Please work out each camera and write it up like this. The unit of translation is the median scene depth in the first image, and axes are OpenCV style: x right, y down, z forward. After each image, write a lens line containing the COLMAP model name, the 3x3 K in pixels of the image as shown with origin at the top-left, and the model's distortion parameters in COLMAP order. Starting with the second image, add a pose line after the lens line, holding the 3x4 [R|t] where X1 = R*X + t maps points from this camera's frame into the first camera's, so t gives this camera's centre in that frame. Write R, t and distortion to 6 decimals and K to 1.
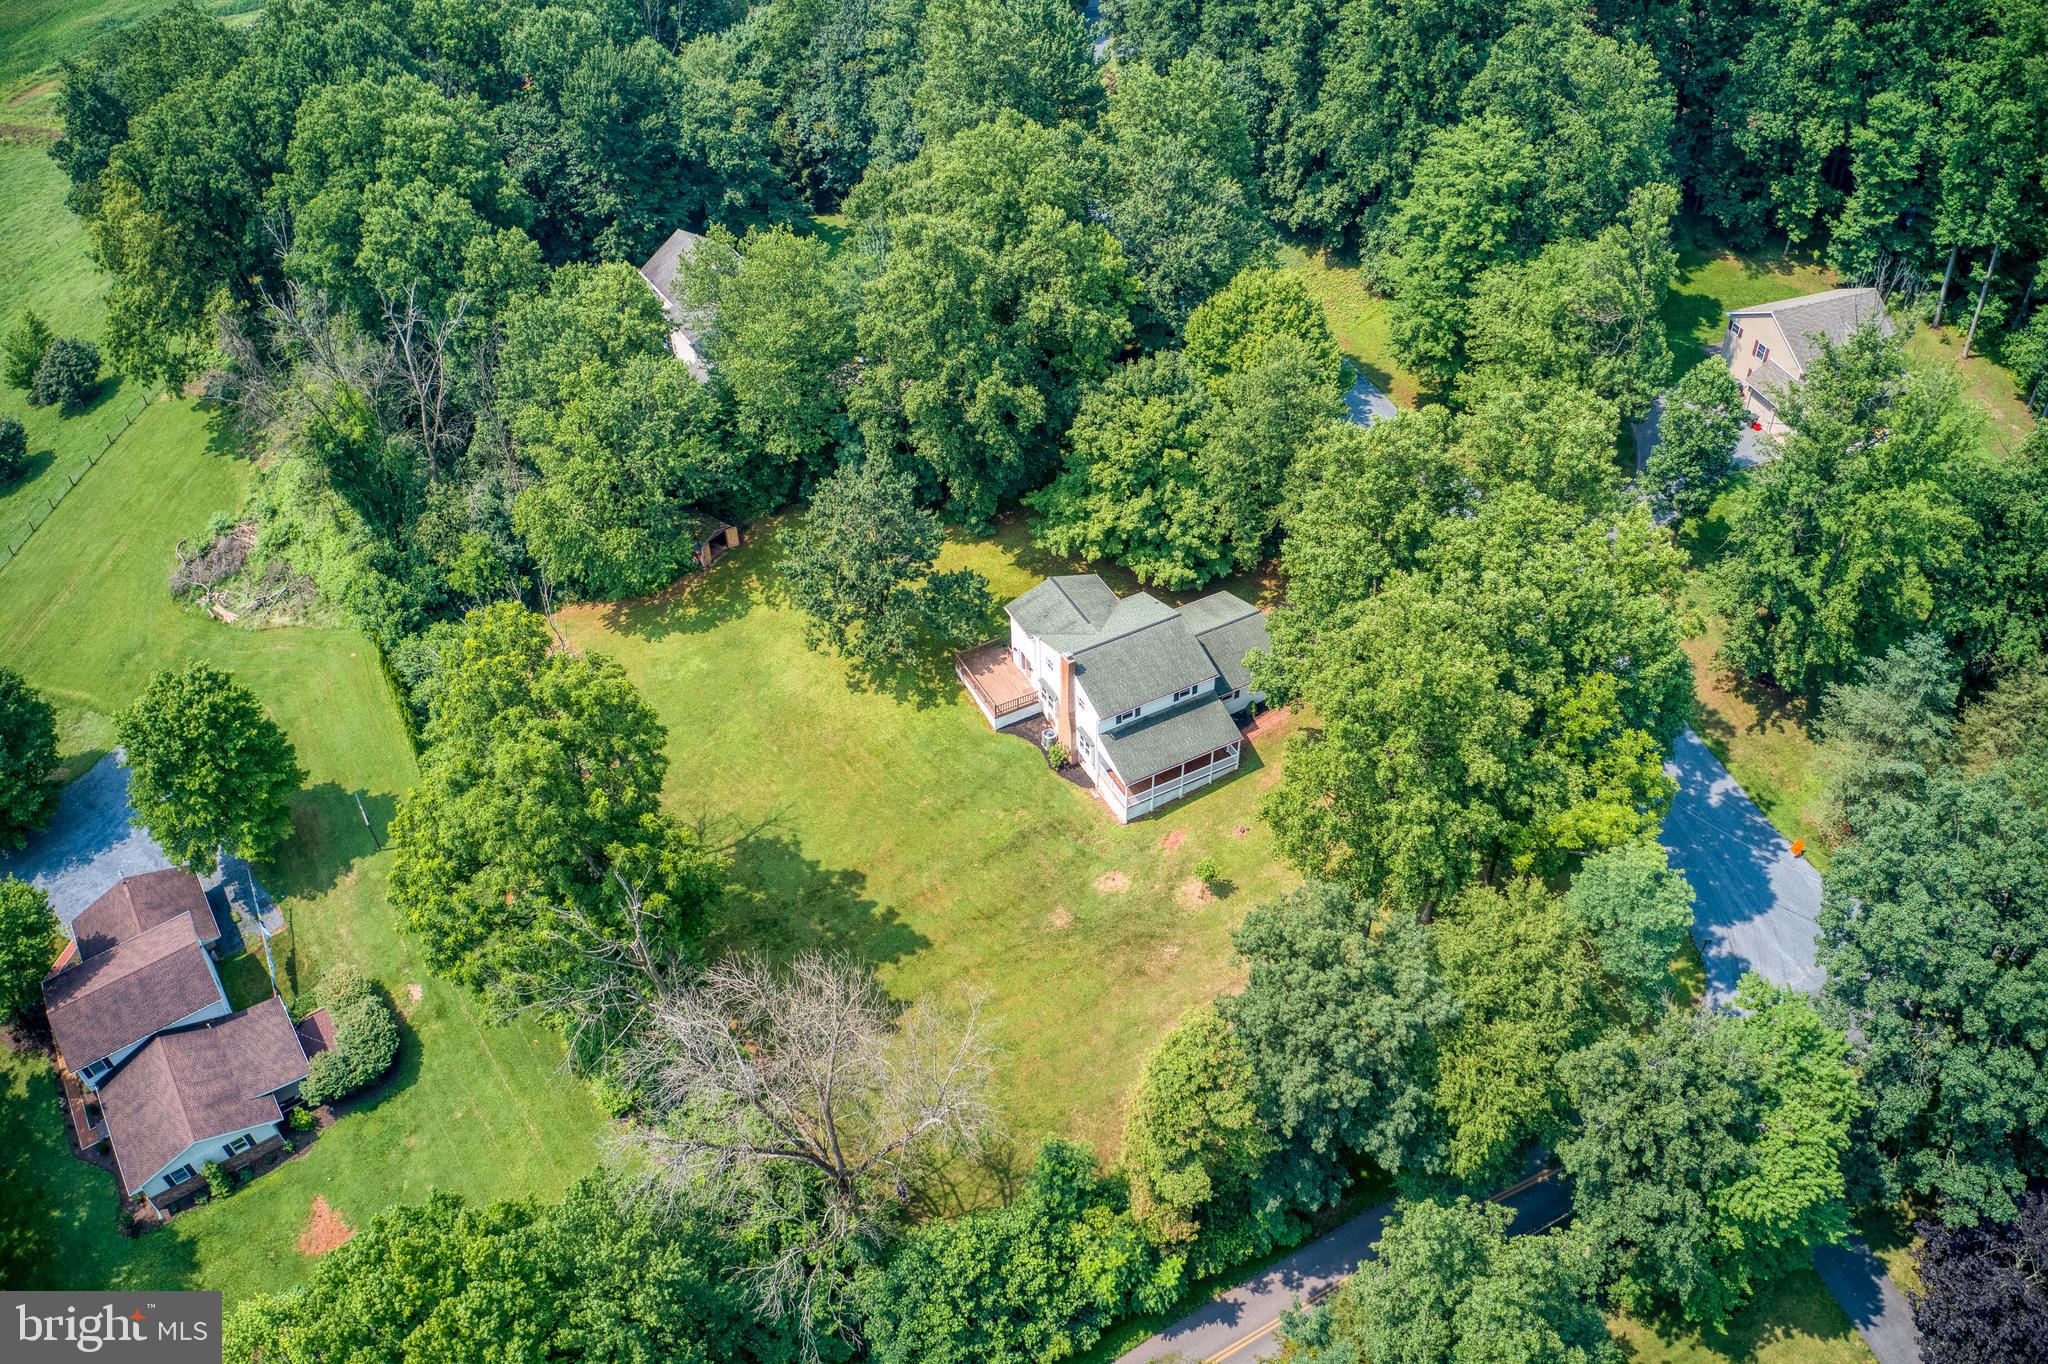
lens RADIAL K [[1615.2, 0, 1040.4], [0, 1615.2, 682.7], [0, 0, 1]] dist [-0.204479, 0.026344]
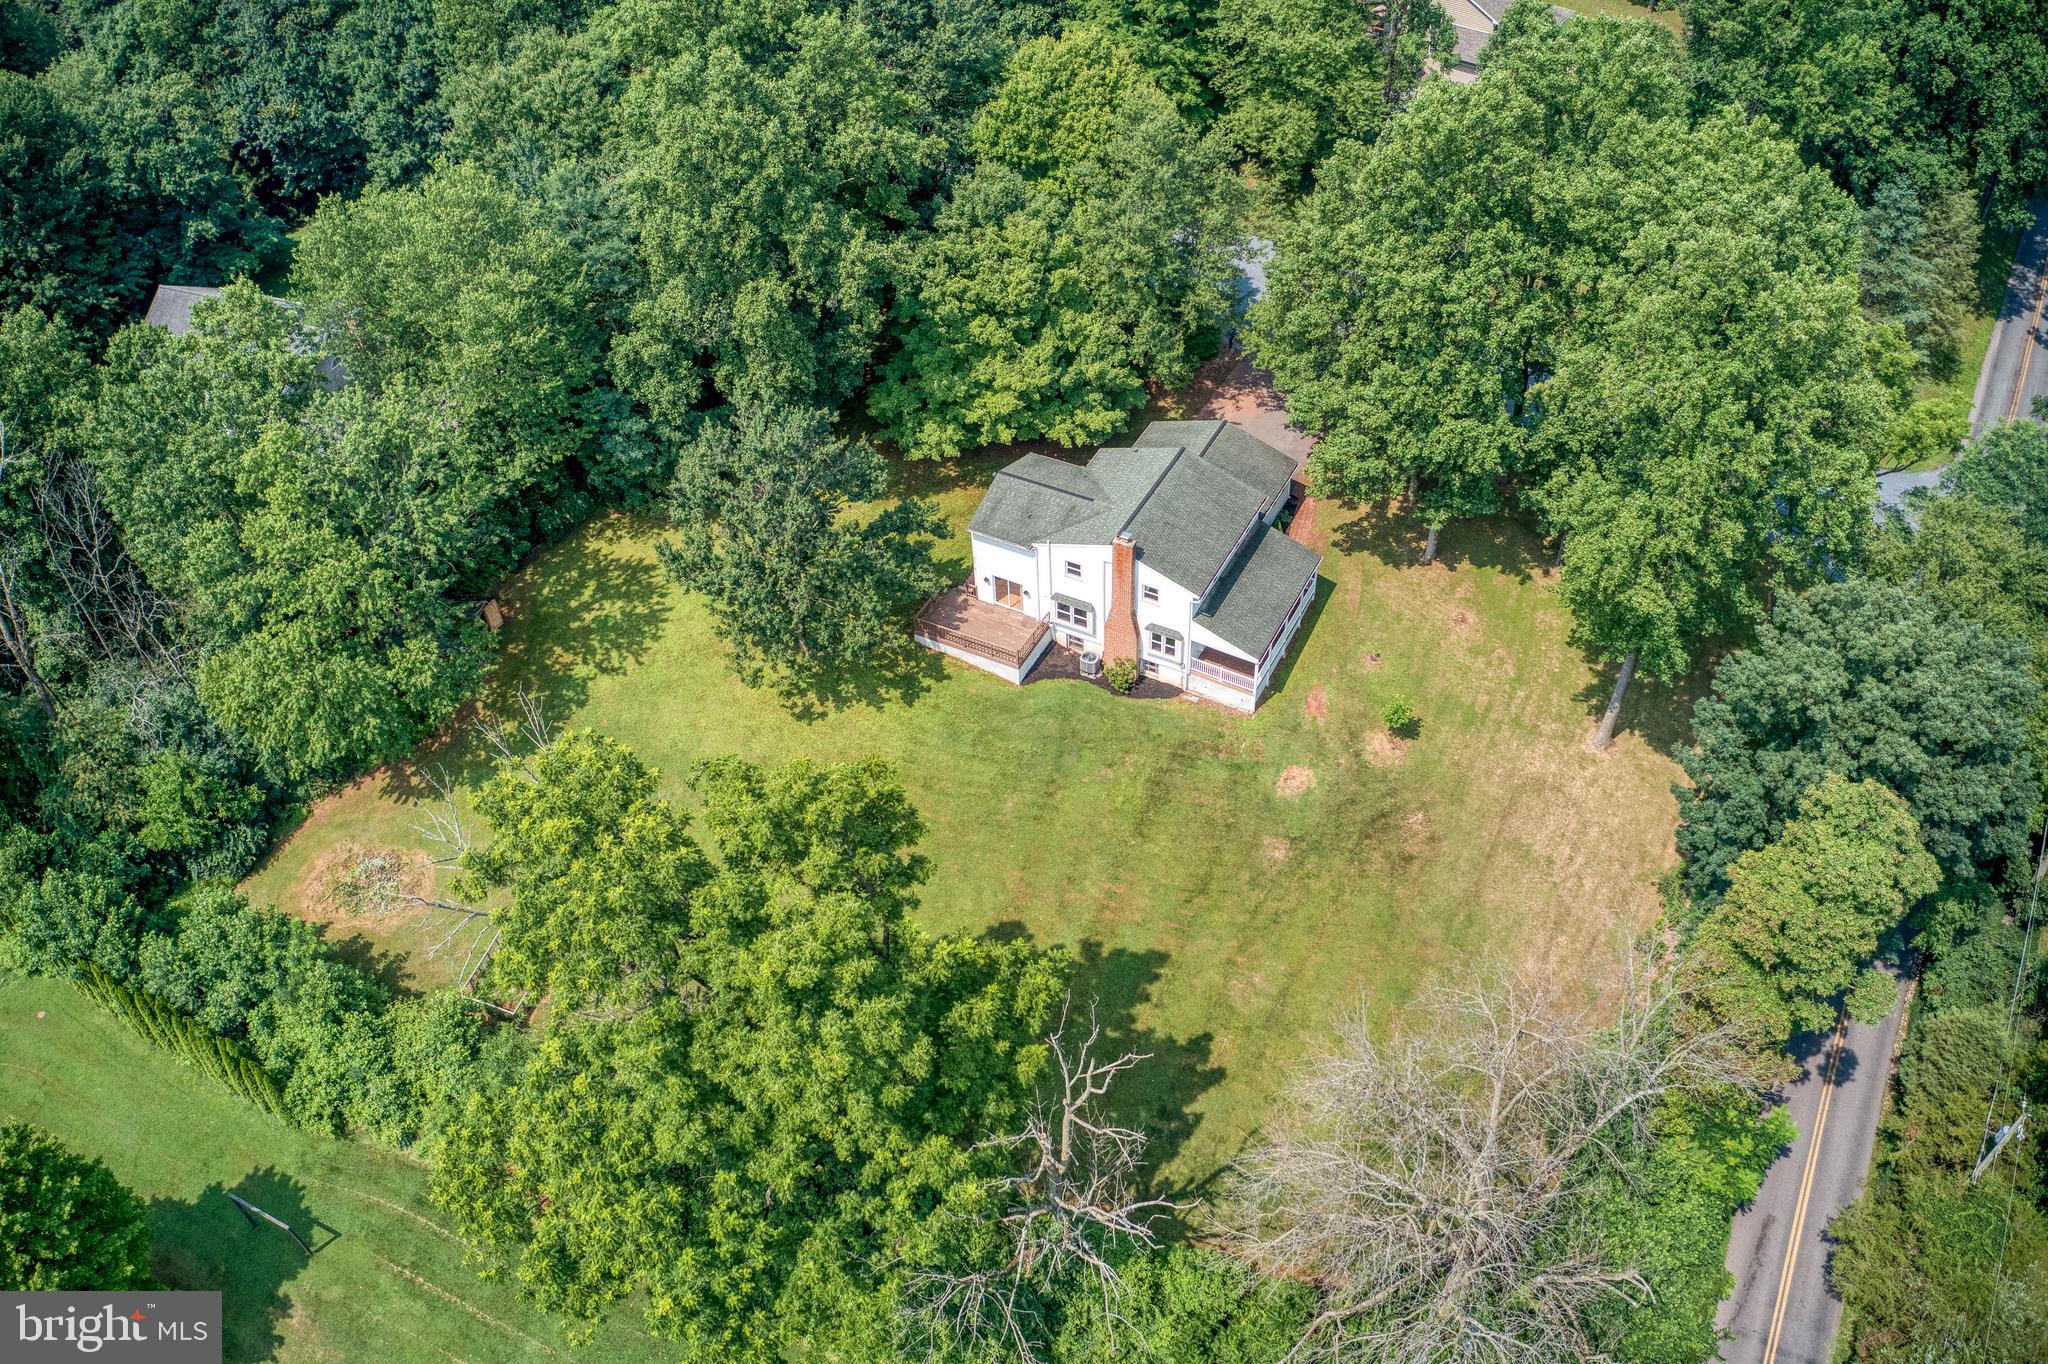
lens RADIAL K [[1615.2, 0, 1028.8], [0, 1615.2, 686.8], [0, 0, 1]] dist [-0.204479, 0.026344]
pose [[0.823938, -0.406520, 0.394801, -0.318722], [0.397316, 0.911180, 0.109041, -0.049388], [-0.404063, 0.067018, 0.912273, 0.303146]]
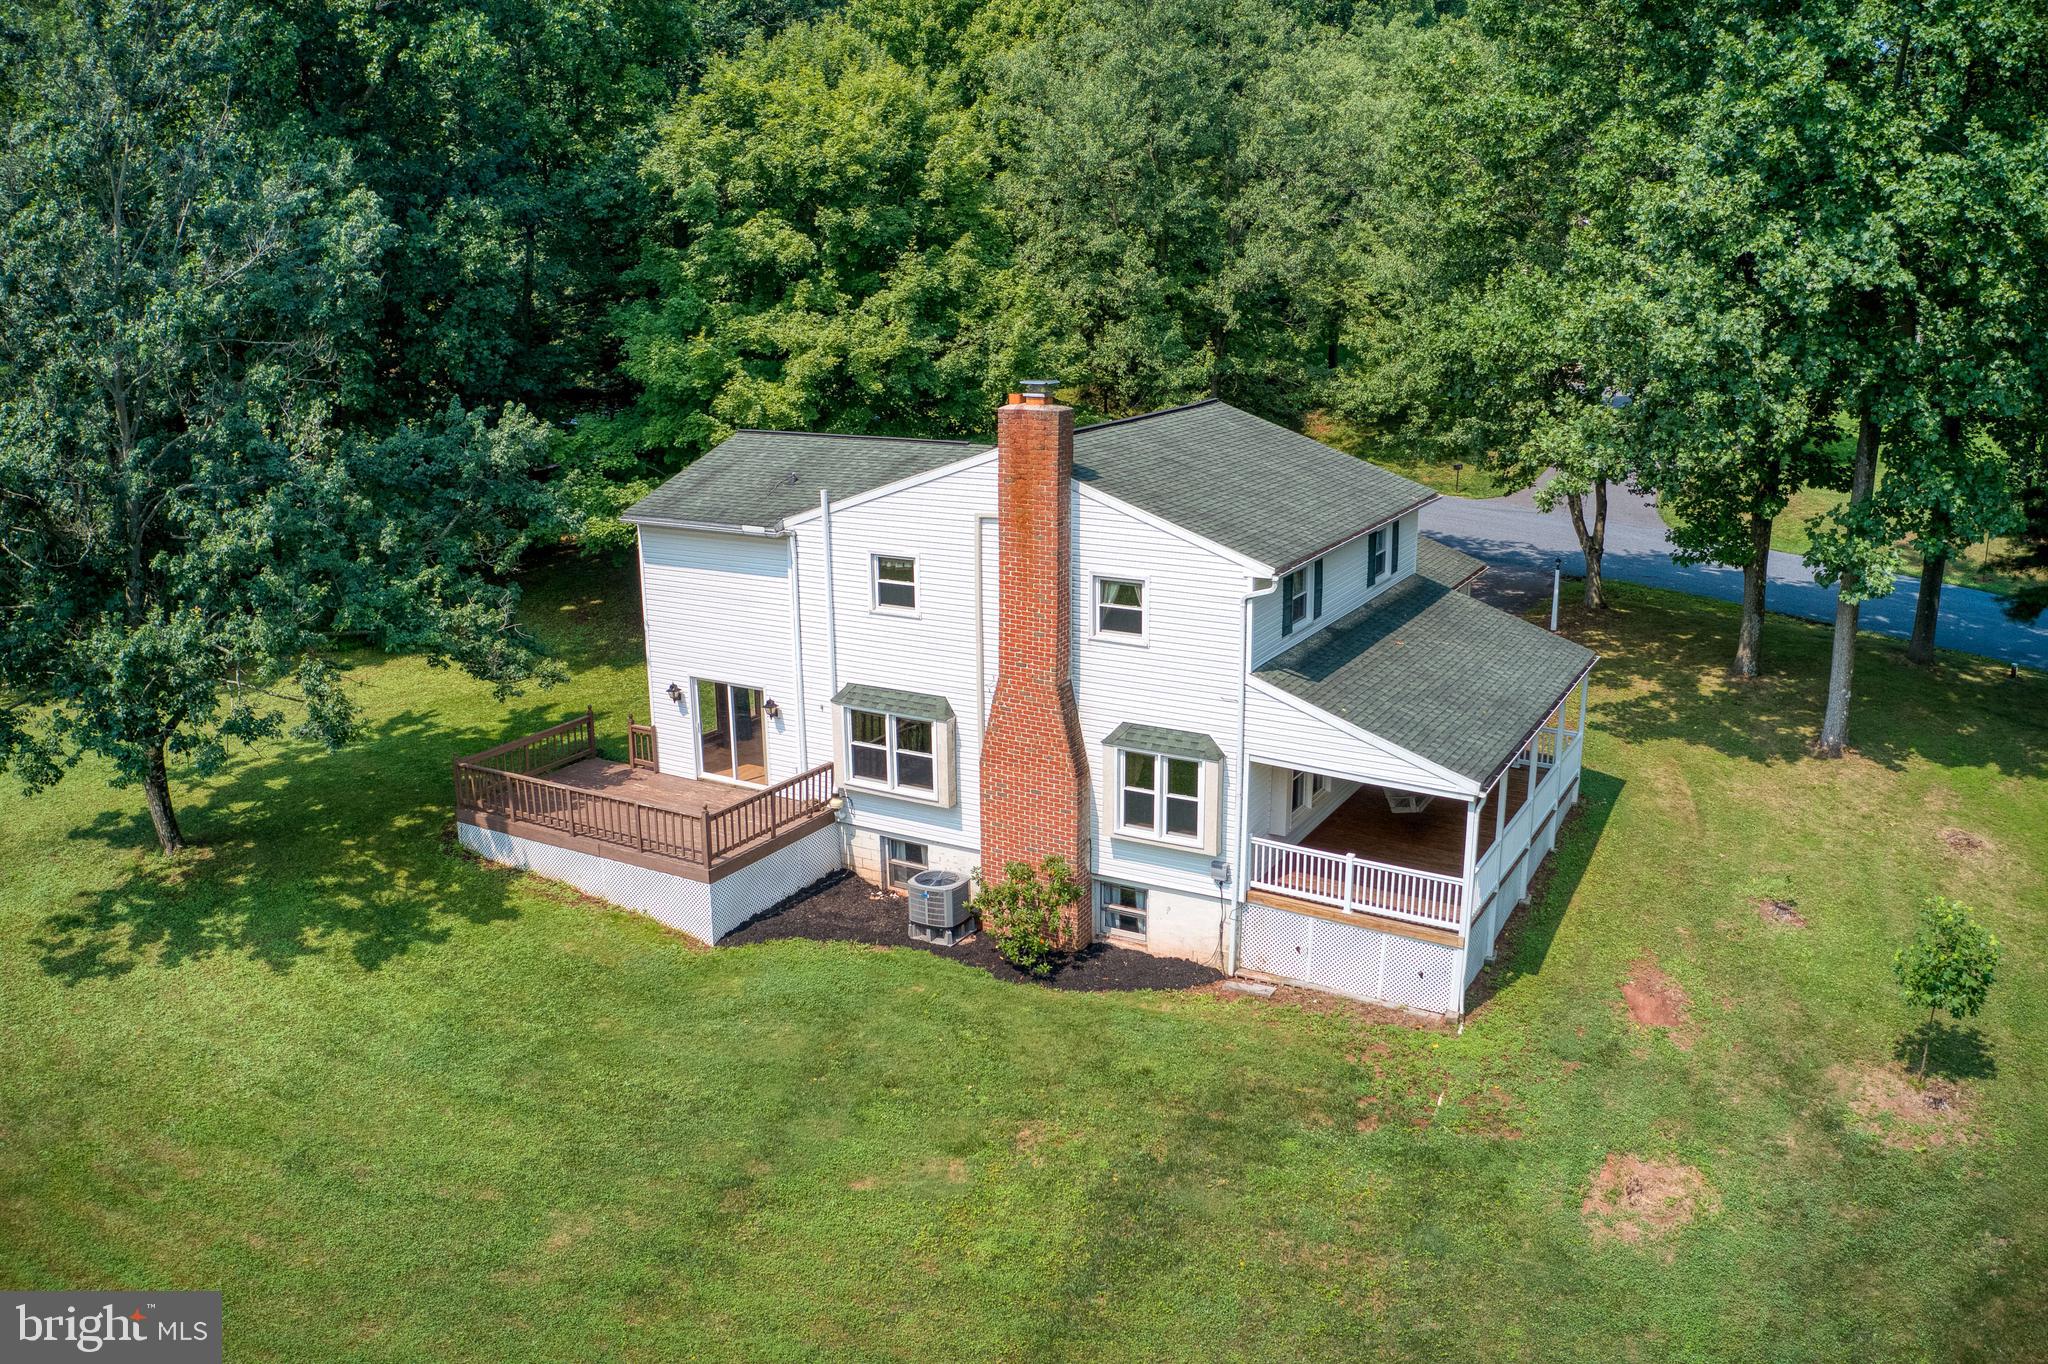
lens RADIAL K [[1615.2, 0, 1019.1], [0, 1615.2, 671.0], [0, 0, 1]] dist [-0.204479, 0.026344]
pose [[0.845431, -0.126571, 0.518870, -0.107090], [0.358240, 0.854941, -0.375153, 0.099985], [-0.396119, 0.503046, 0.768137, 0.764375]]
